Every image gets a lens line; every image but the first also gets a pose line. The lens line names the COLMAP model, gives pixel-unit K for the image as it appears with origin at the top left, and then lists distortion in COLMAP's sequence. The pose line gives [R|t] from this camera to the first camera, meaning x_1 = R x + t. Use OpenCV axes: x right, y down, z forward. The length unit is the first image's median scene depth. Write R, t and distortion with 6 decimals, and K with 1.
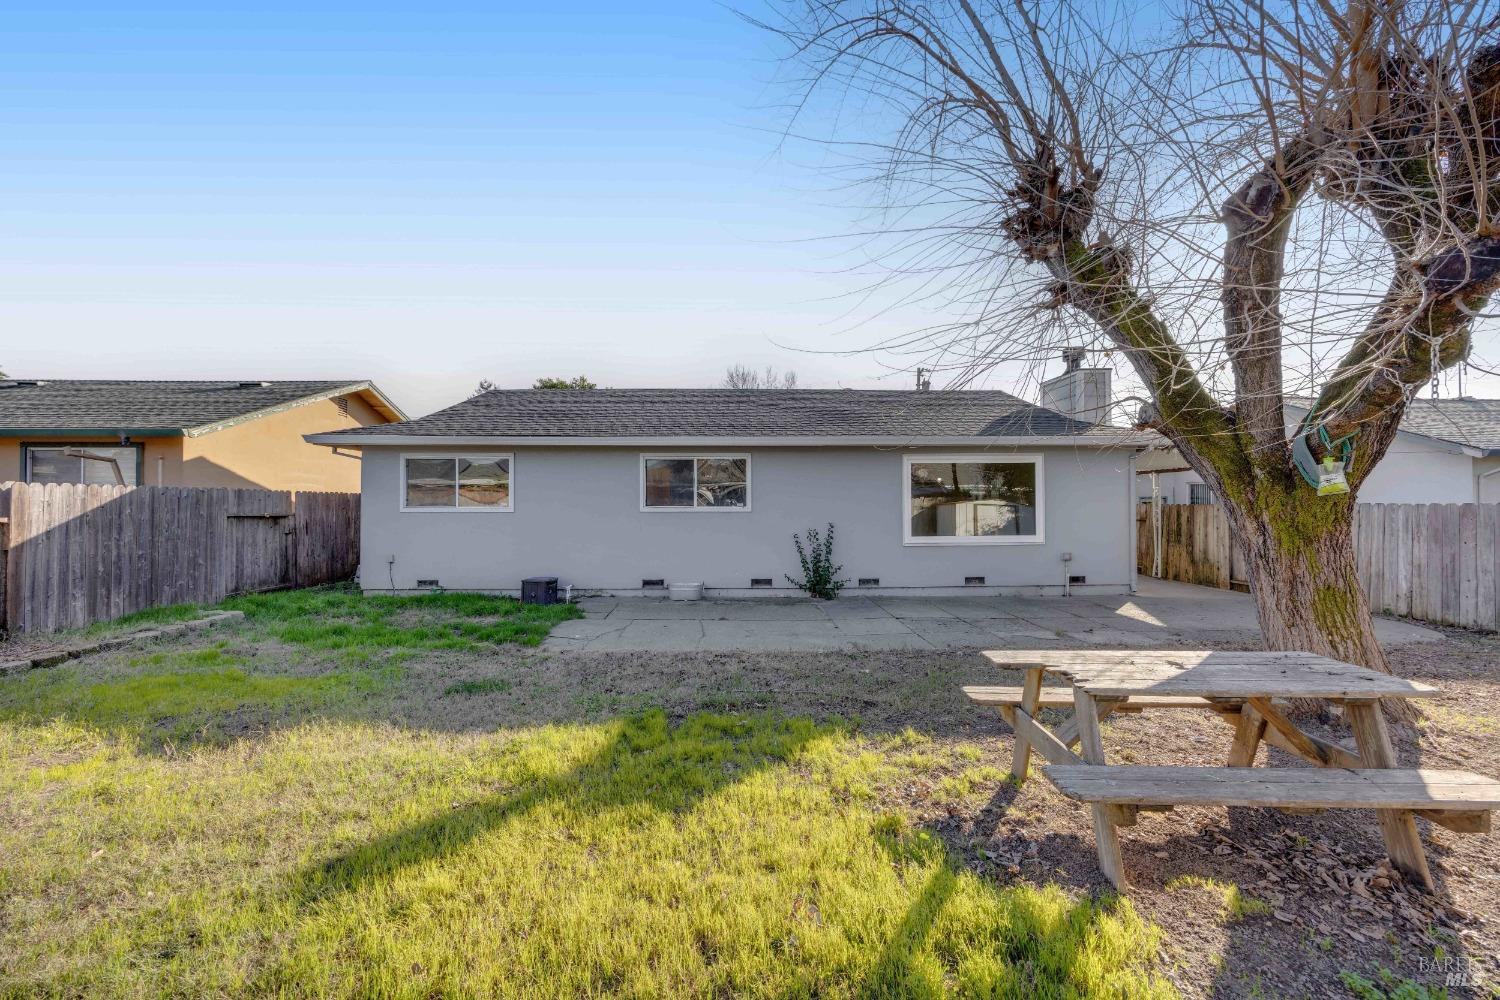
lens RADIAL K [[568.6, 0, 744.7], [0, 568.6, 500.6], [0, 0, 1]] dist [0.000703, 0.000223]
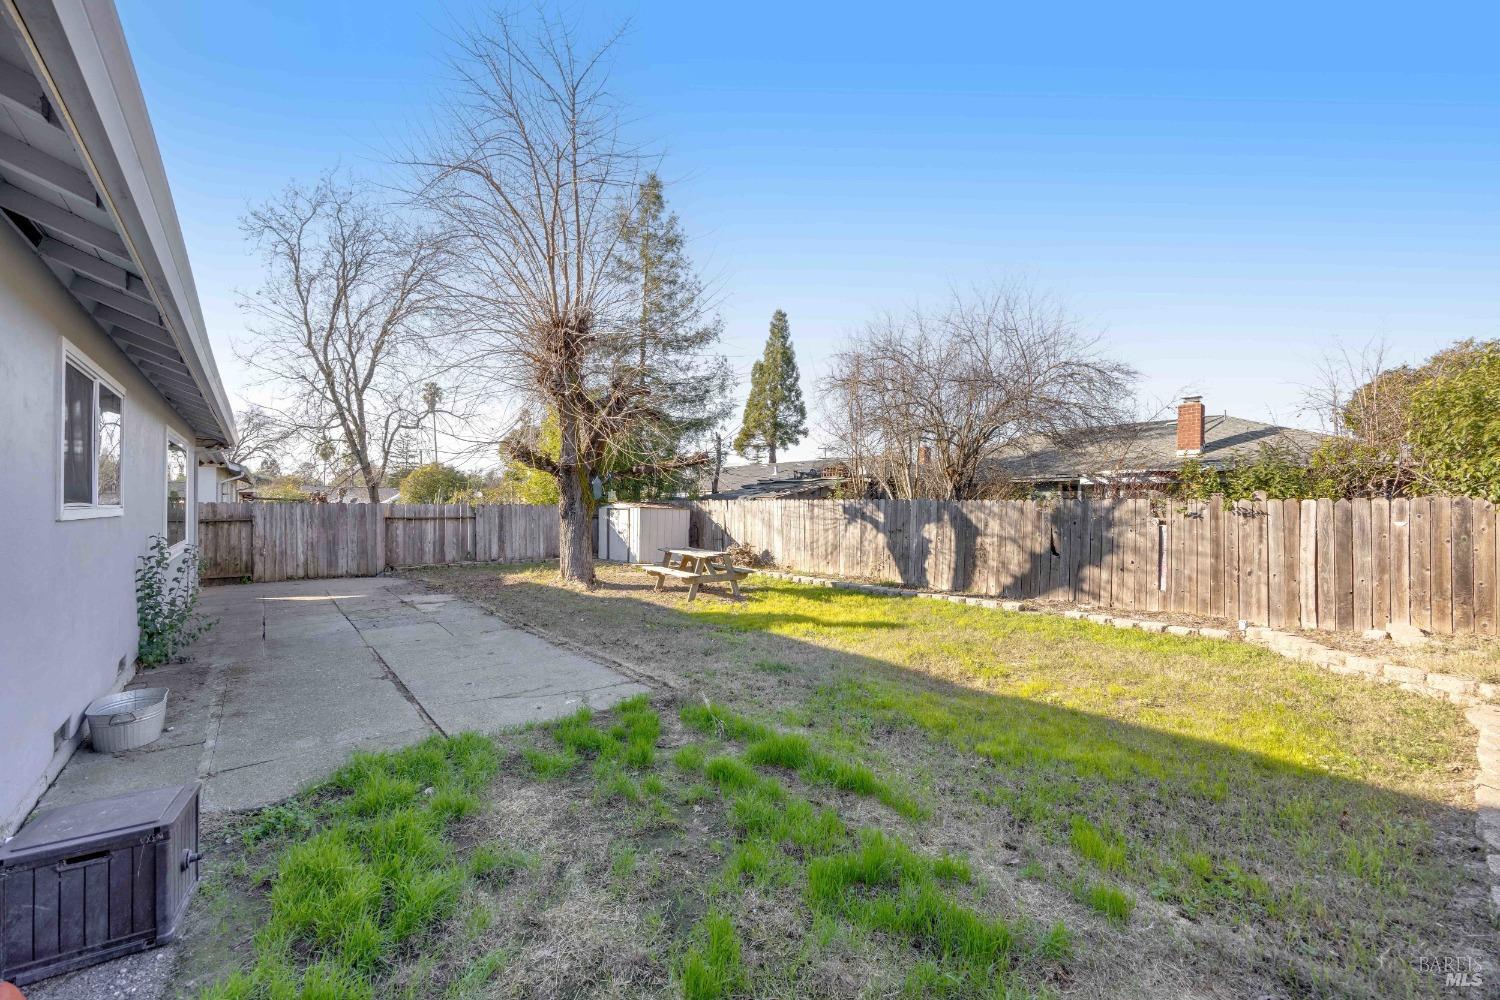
lens RADIAL K [[570.3, 0, 748.8], [0, 570.3, 510.1], [0, 0, 1]] dist [-0.002549, -0.000269]
pose [[-0.631775, -0.006845, 0.775121, -0.697752], [-0.011114, 0.999938, -0.000228, 0.009814], [-0.775072, -0.008759, -0.631812, 0.952027]]
